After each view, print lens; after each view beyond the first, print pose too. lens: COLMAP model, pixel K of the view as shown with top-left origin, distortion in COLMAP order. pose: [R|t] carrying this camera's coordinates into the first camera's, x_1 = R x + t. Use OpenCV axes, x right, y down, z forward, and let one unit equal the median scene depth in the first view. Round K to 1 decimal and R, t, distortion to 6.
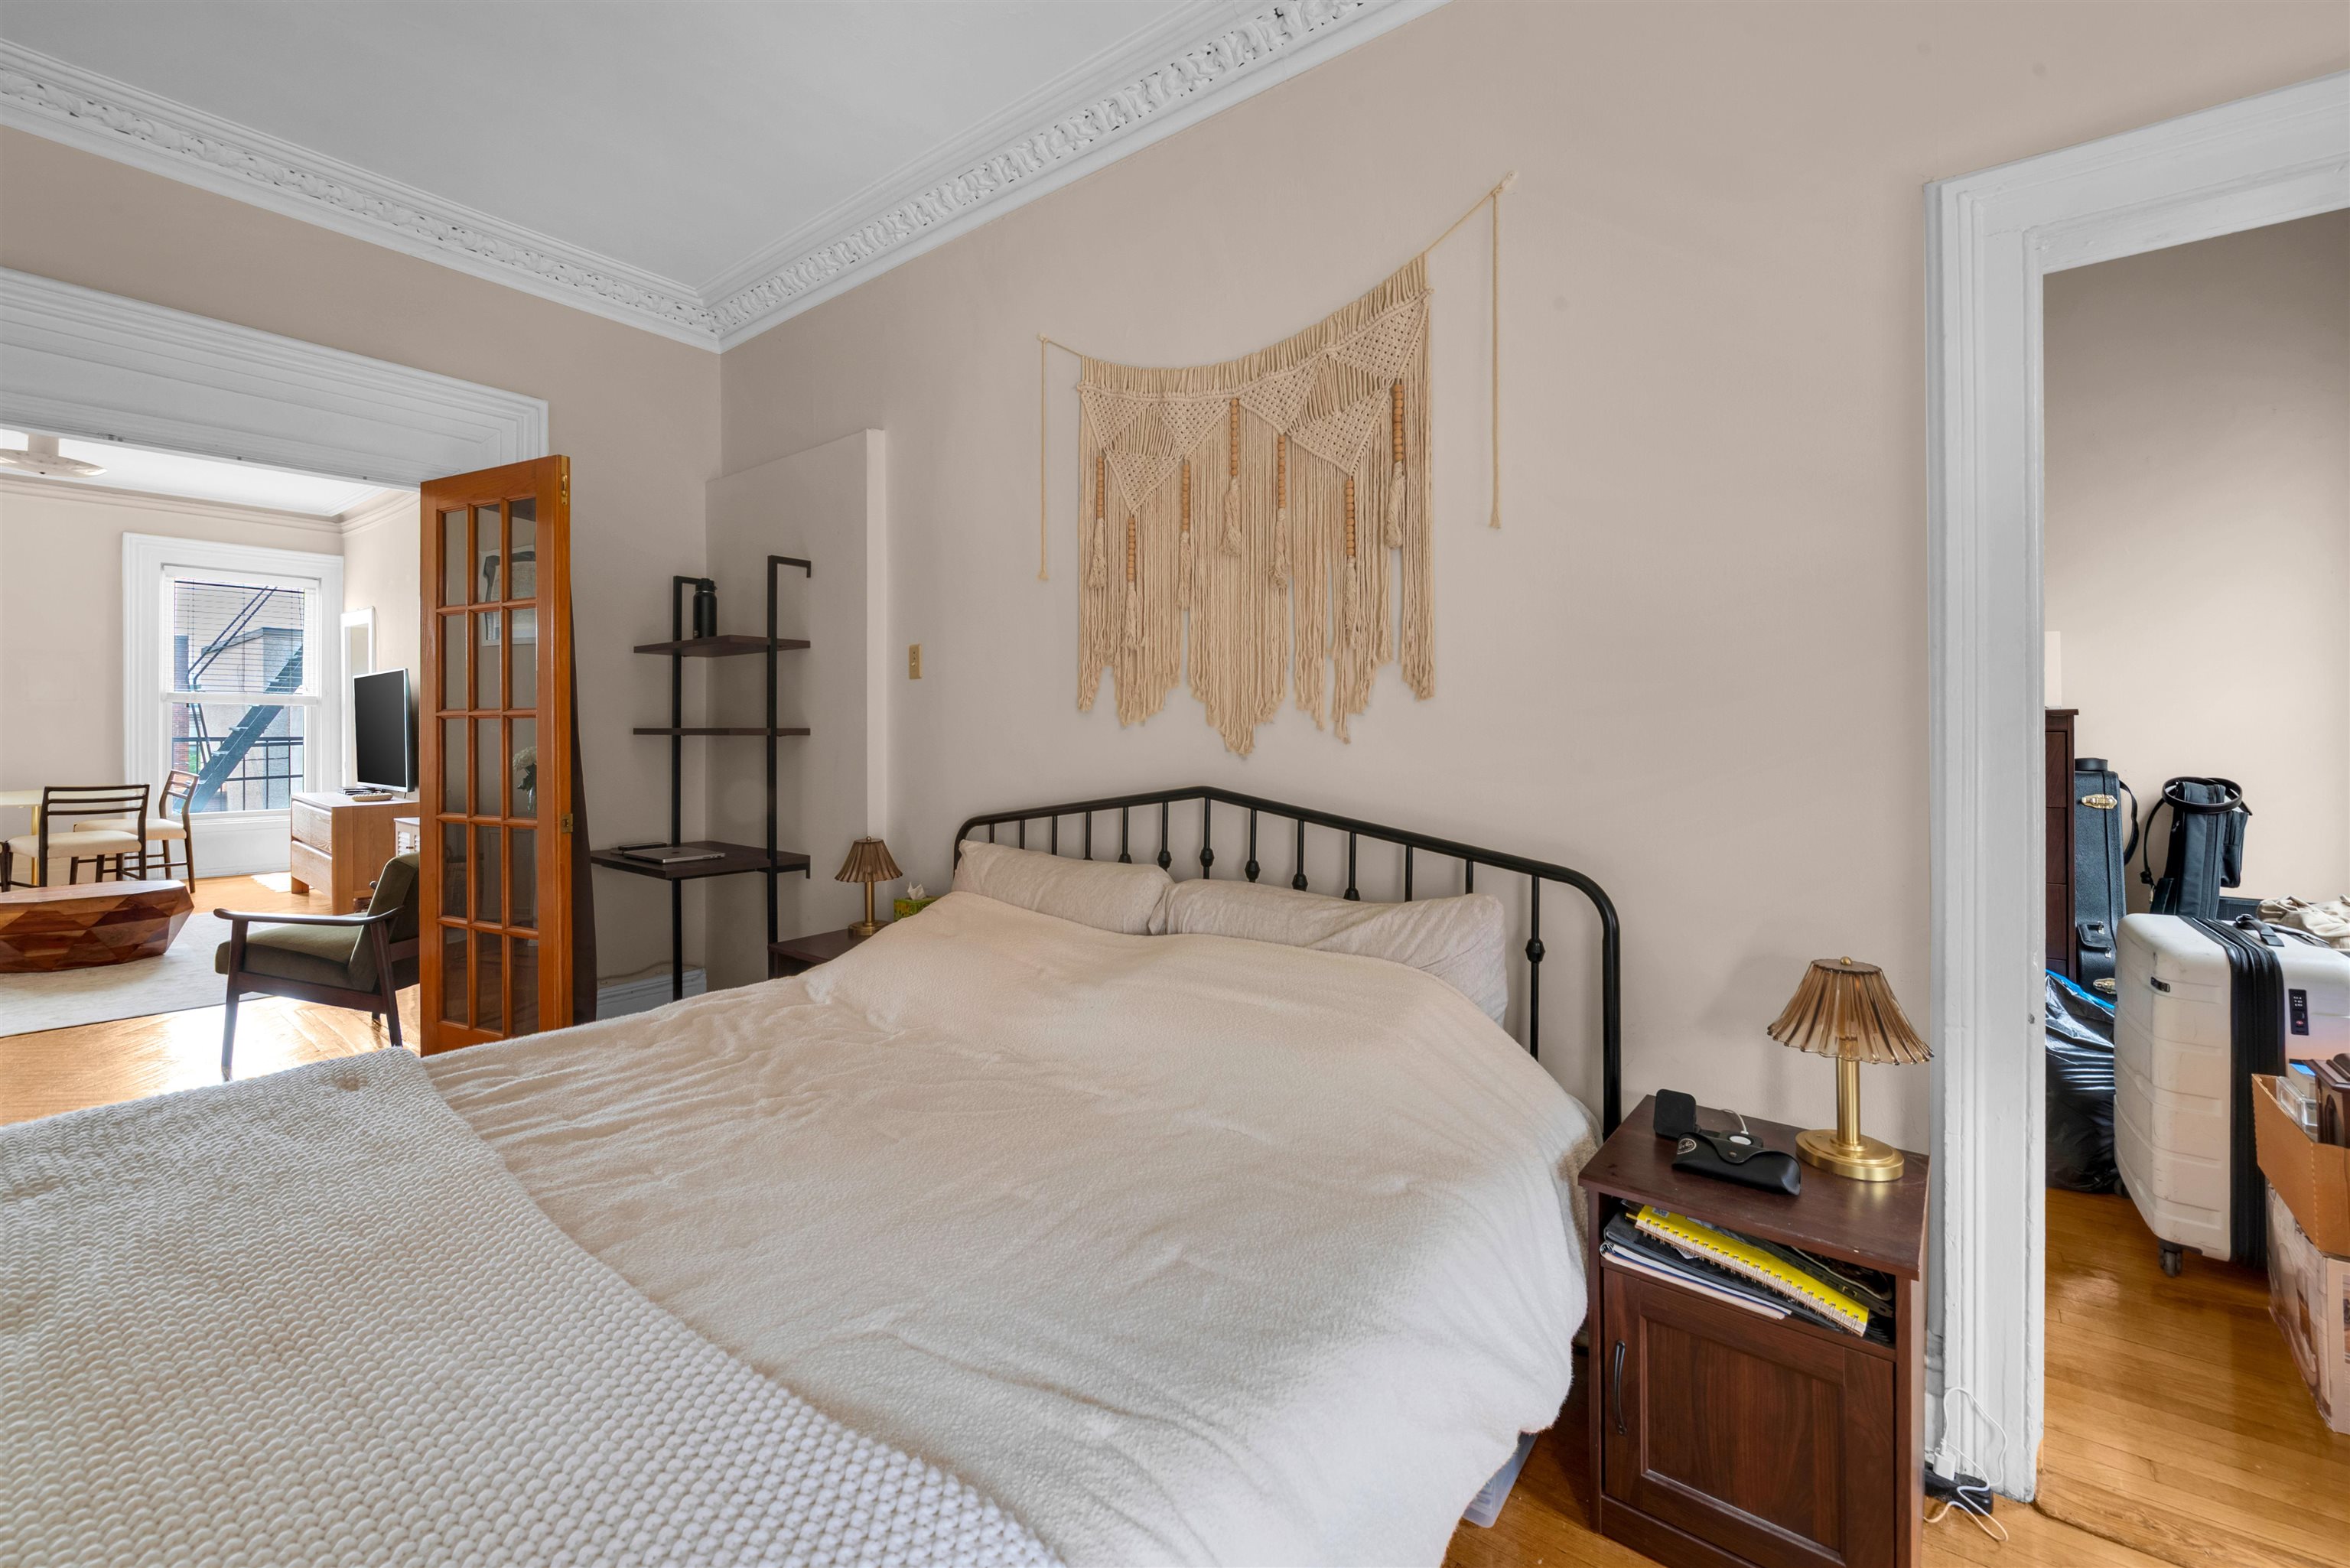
lens RADIAL K [[1049.6, 0, 1114.0], [0, 1049.6, 715.4], [0, 0, 1]] dist [-0.014071, 0.000535]
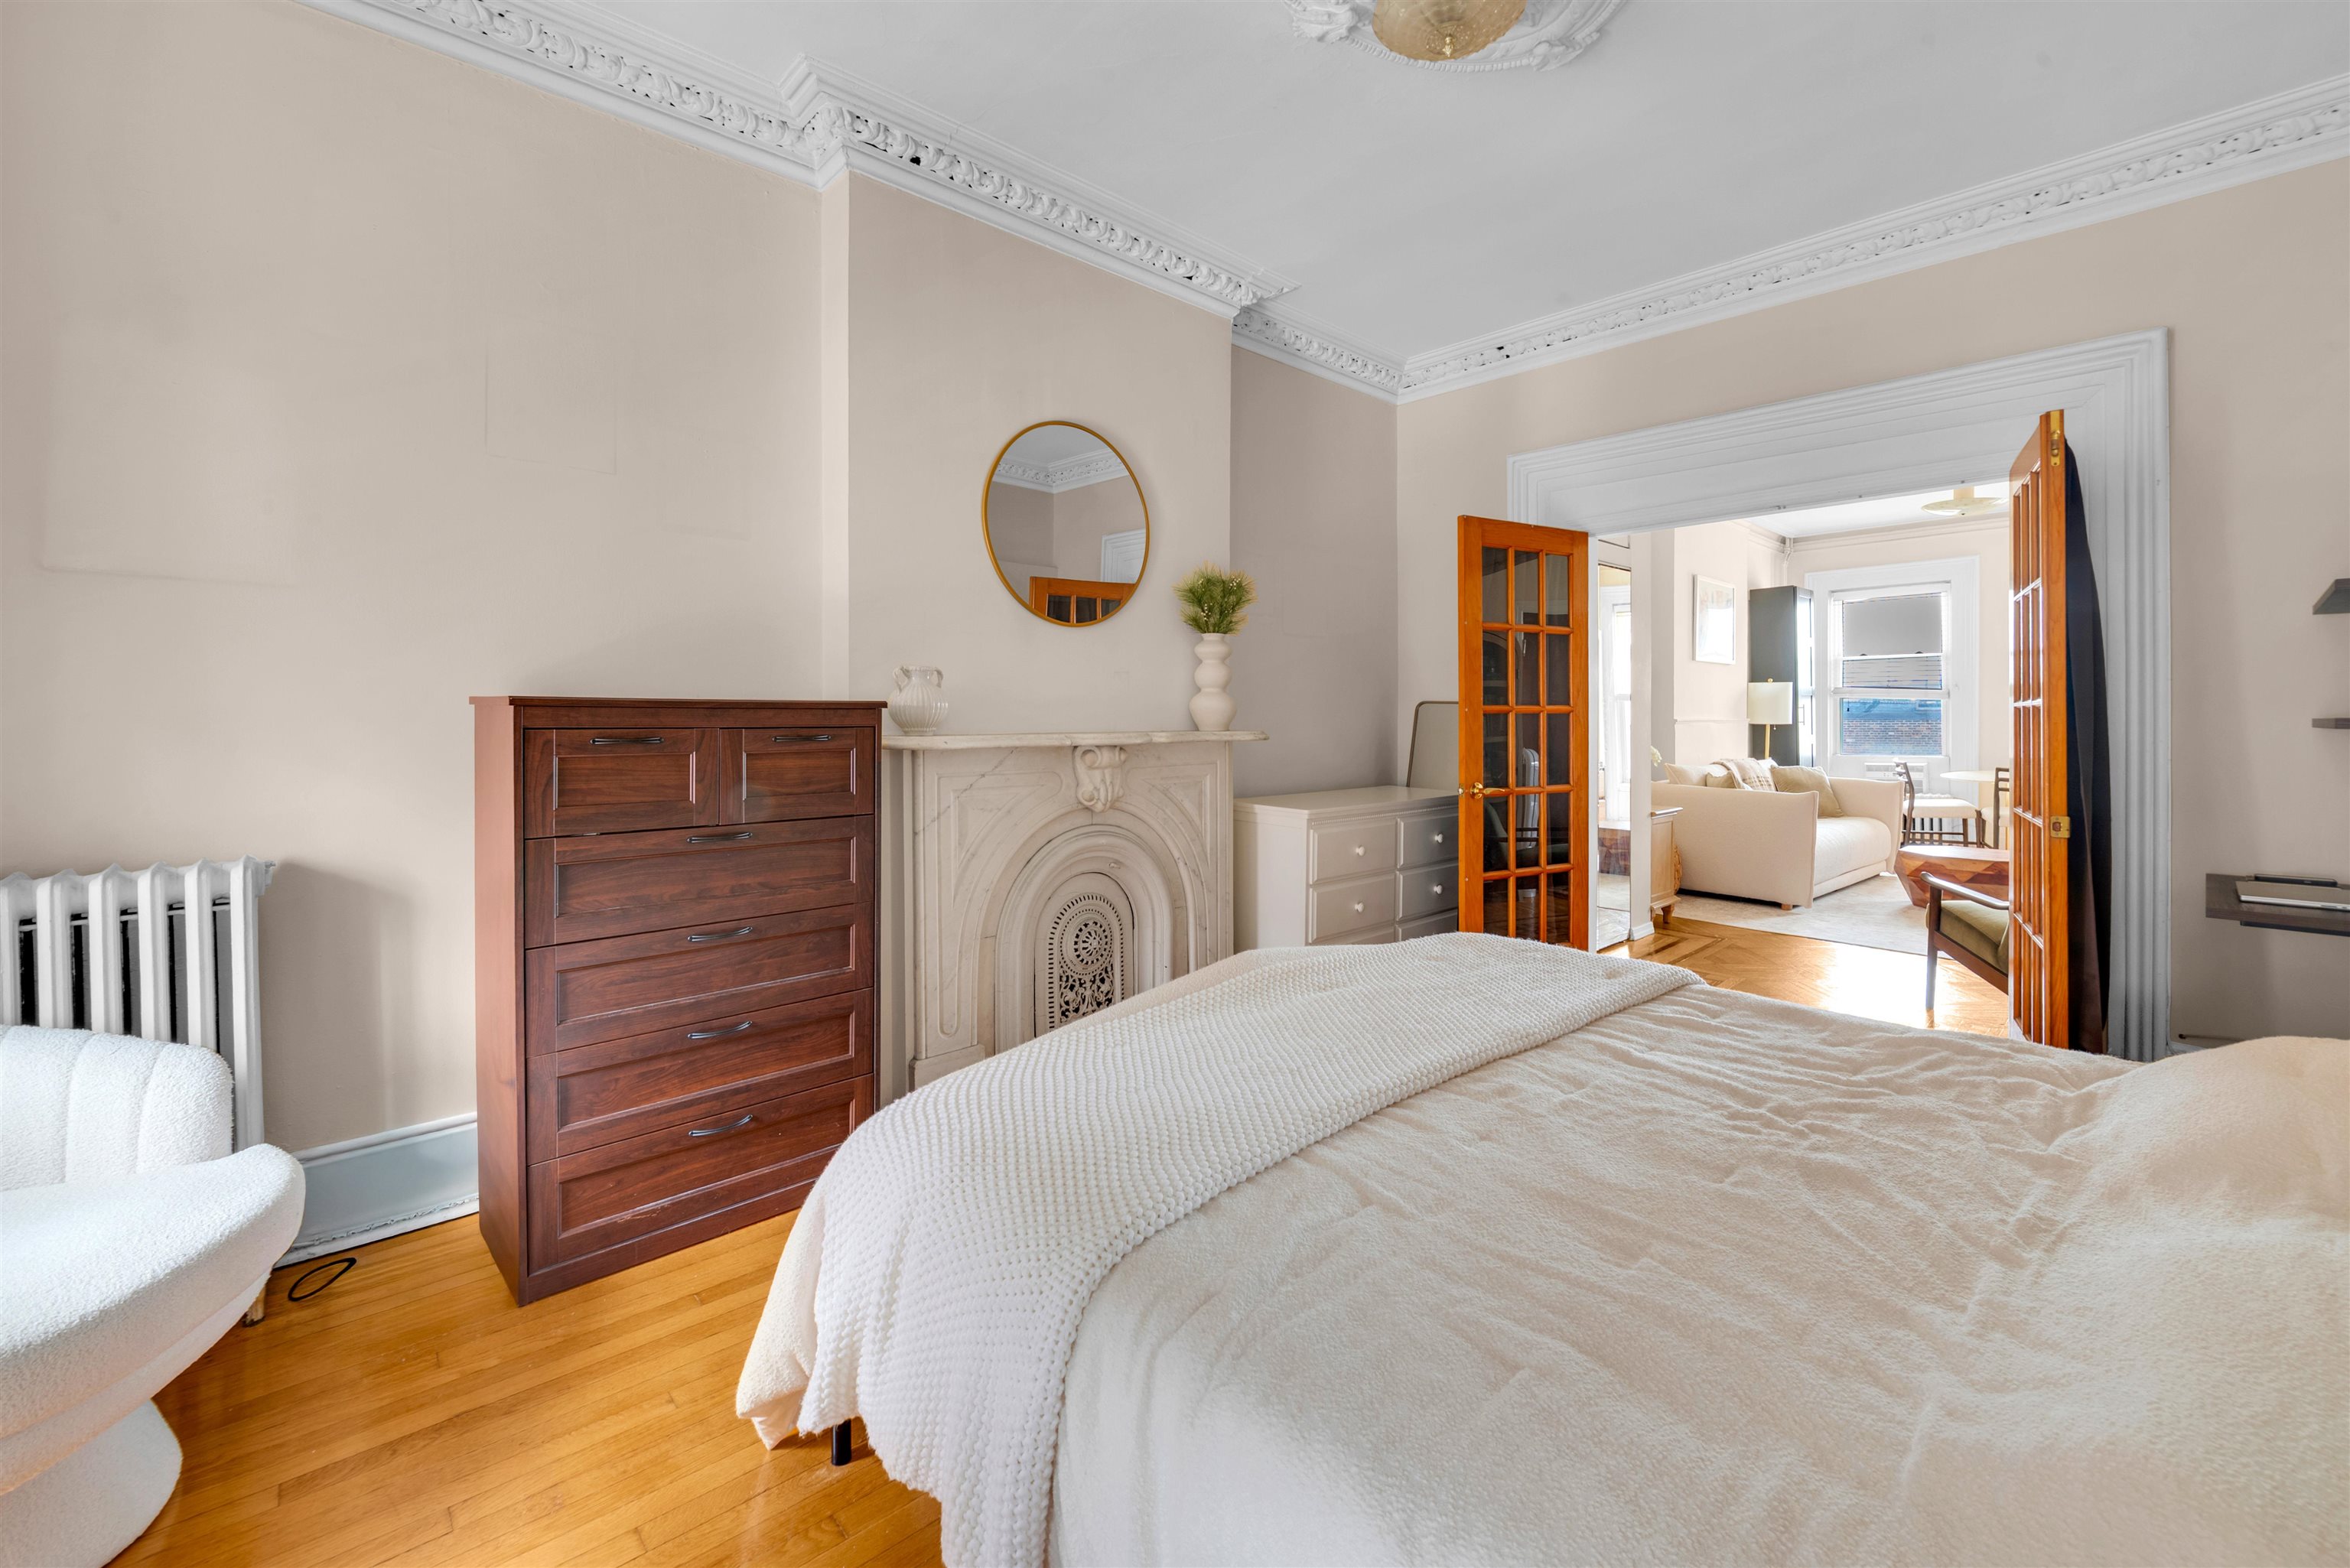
lens RADIAL K [[881.4, 0, 1133.4], [0, 881.4, 725.6], [0, 0, 1]] dist [-0.002471, 0.000014]
pose [[-0.145580, 0.007416, -0.989319, 0.476272], [0.012081, 0.999911, 0.005717, 0.004030], [0.989273, -0.011120, -0.145657, 0.484588]]
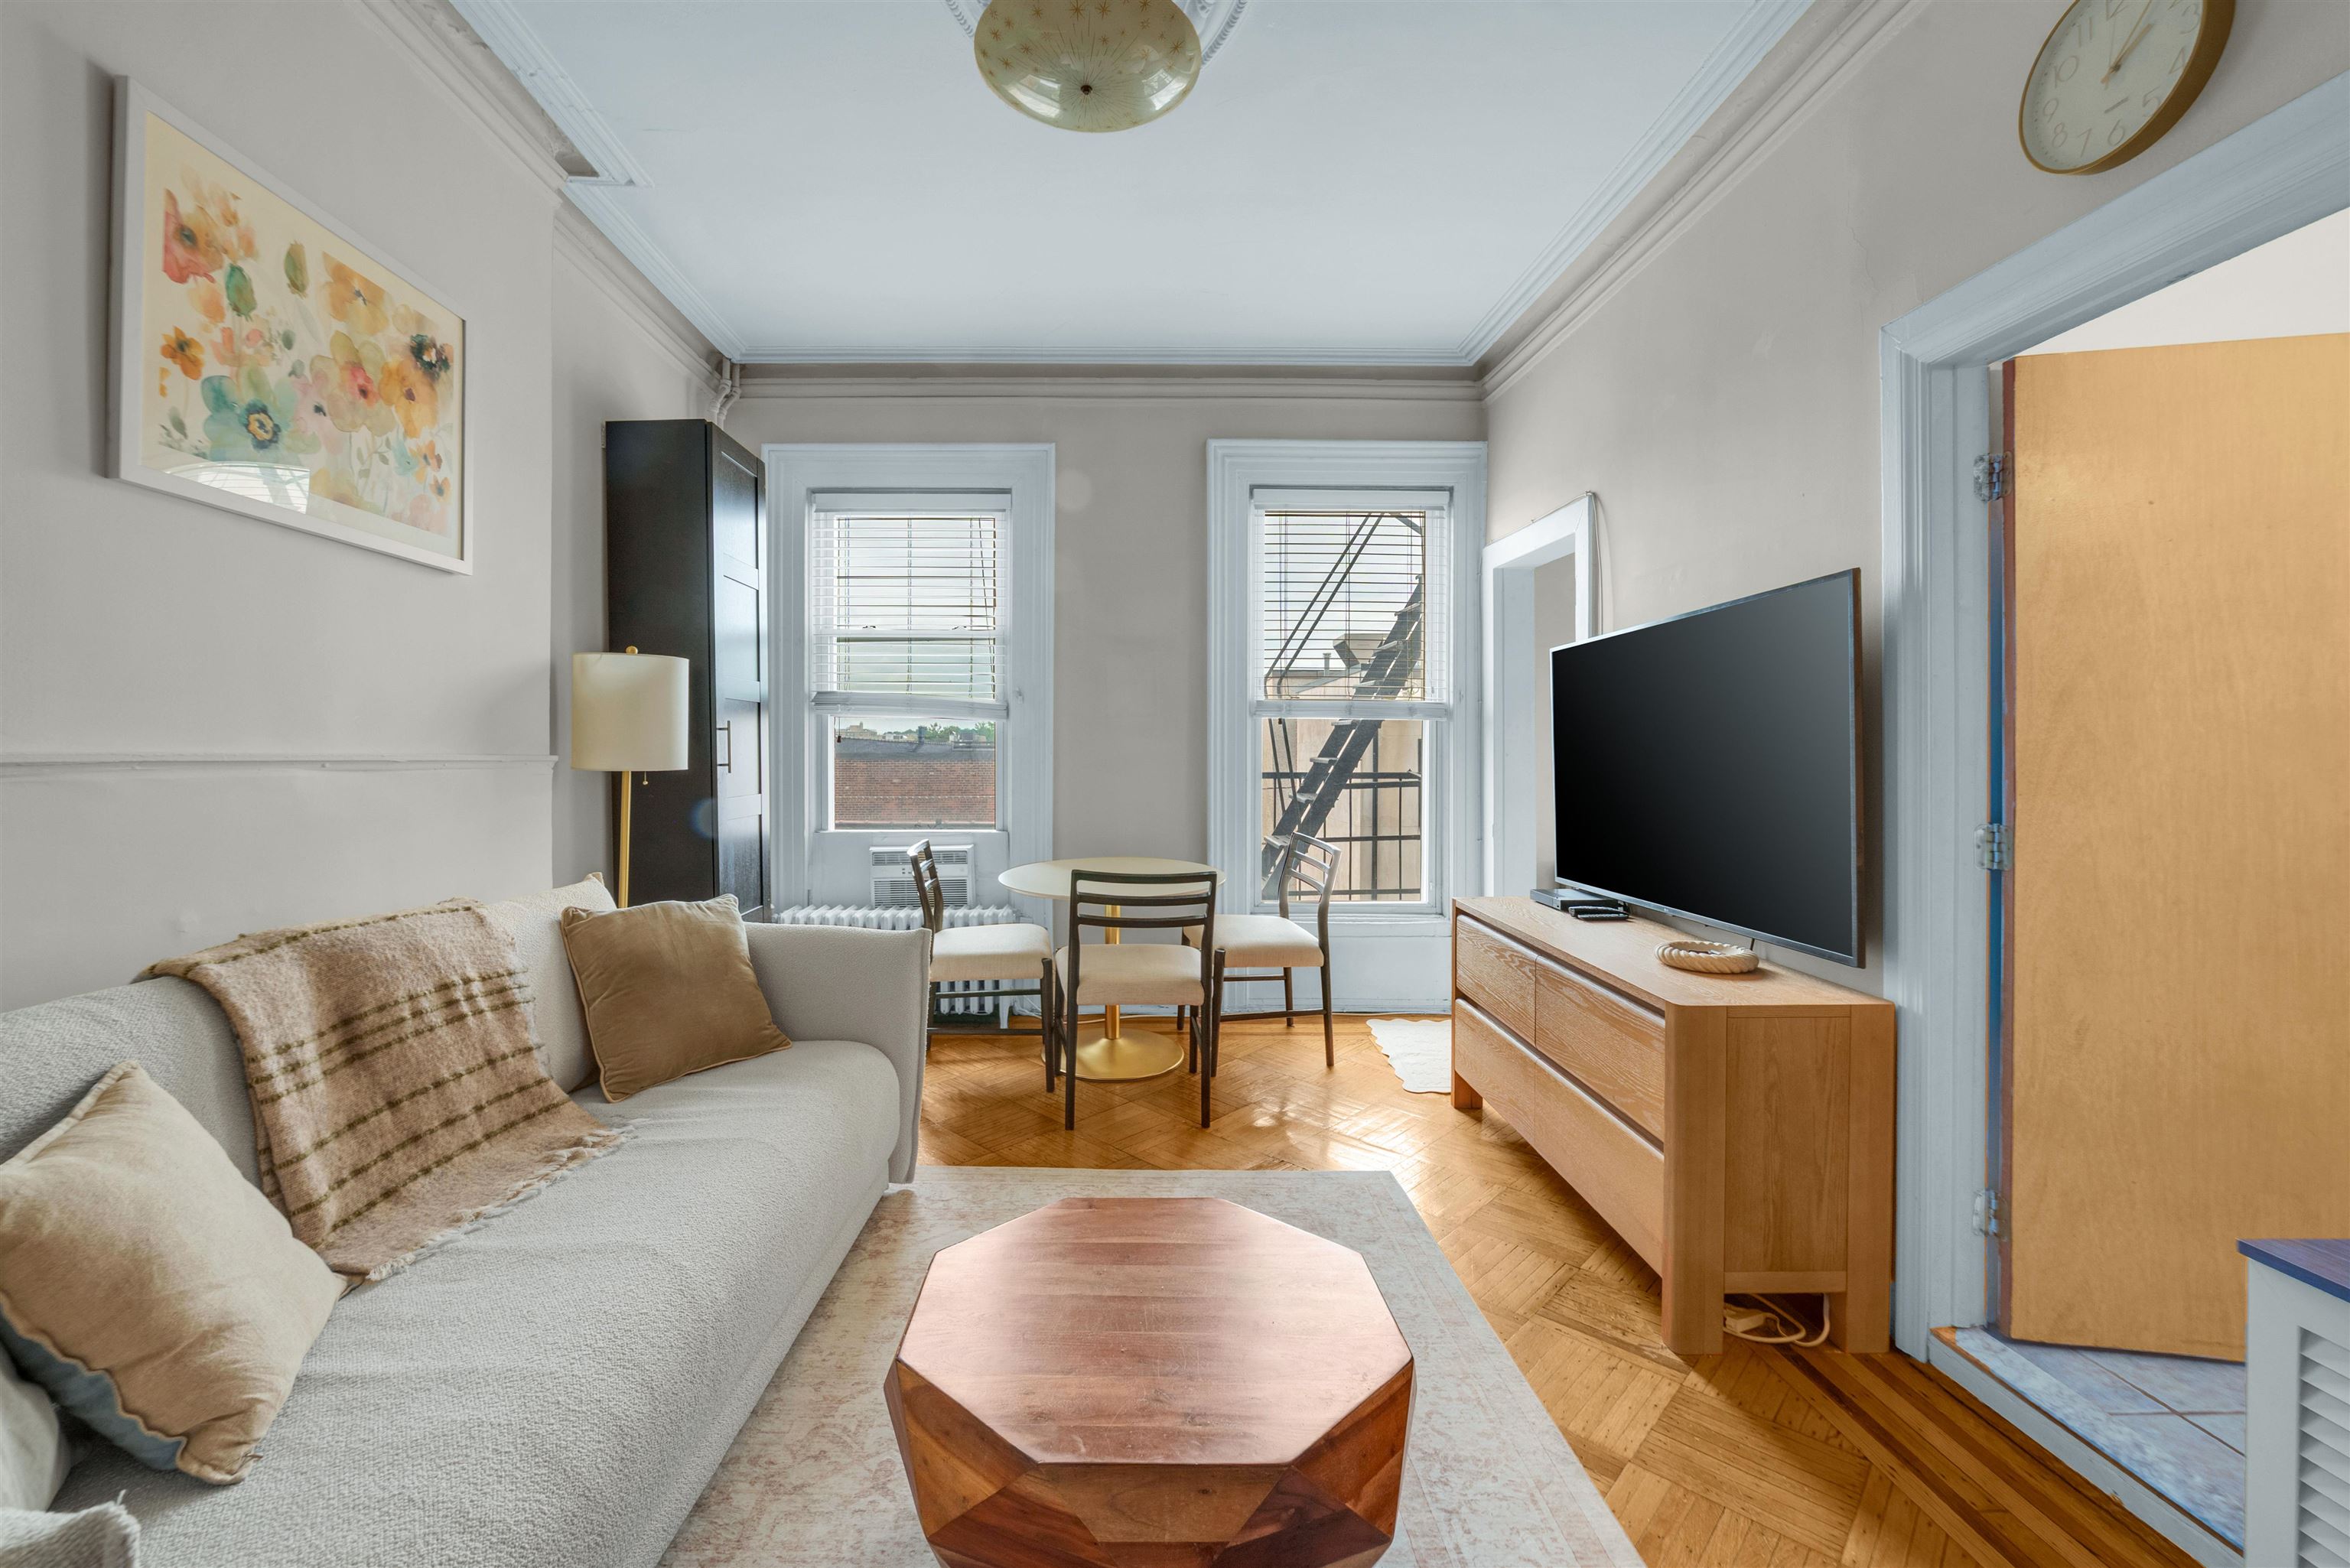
lens RADIAL K [[951.8, 0, 1133.7], [0, 951.8, 759.6], [0, 0, 1]] dist [-0.009536, -0.000853]
pose [[0.671896, 0.001426, -0.740644, -2.206265], [0.007307, 0.999937, 0.008553, 0.031687], [0.740610, -0.011159, 0.671843, 2.352902]]
